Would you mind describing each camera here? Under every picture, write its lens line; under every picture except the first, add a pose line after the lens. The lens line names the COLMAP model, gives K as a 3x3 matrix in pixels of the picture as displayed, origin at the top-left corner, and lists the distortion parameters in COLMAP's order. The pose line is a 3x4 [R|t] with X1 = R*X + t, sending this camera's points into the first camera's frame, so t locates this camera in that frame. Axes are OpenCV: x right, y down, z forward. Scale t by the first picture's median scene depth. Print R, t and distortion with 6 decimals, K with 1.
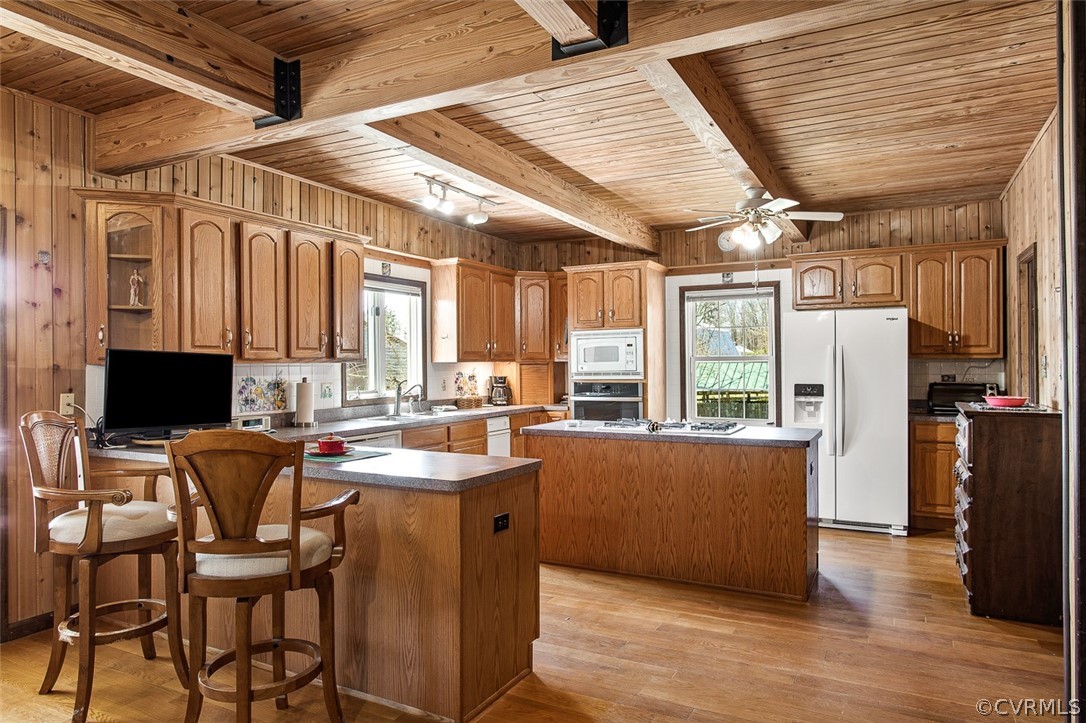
lens RADIAL K [[698.8, 0, 543.6], [0, 698.8, 362.3], [0, 0, 1]] dist [-0.000373, 0.000675]
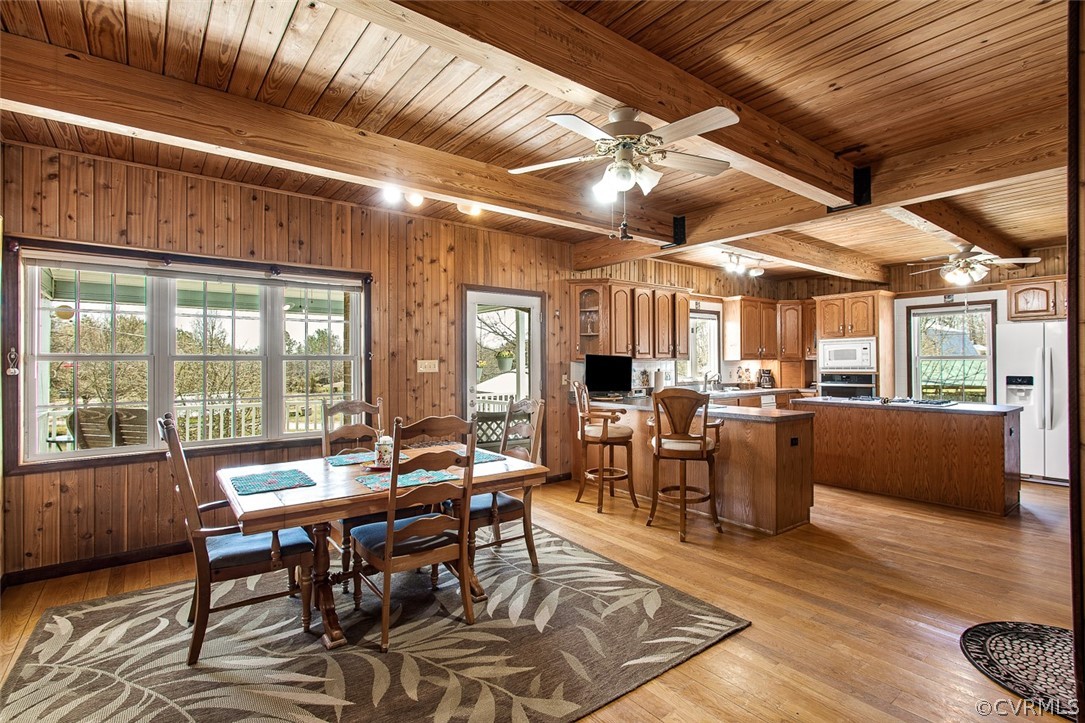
lens RADIAL K [[518.1, 0, 544.2], [0, 518.1, 360.1], [0, 0, 1]] dist [0.005886, 0.001249]
pose [[0.912074, -0.000711, -0.410025, -0.061735], [0.000698, 1.000000, -0.000184, -0.000600], [0.410025, -0.000119, 0.912074, -0.377848]]
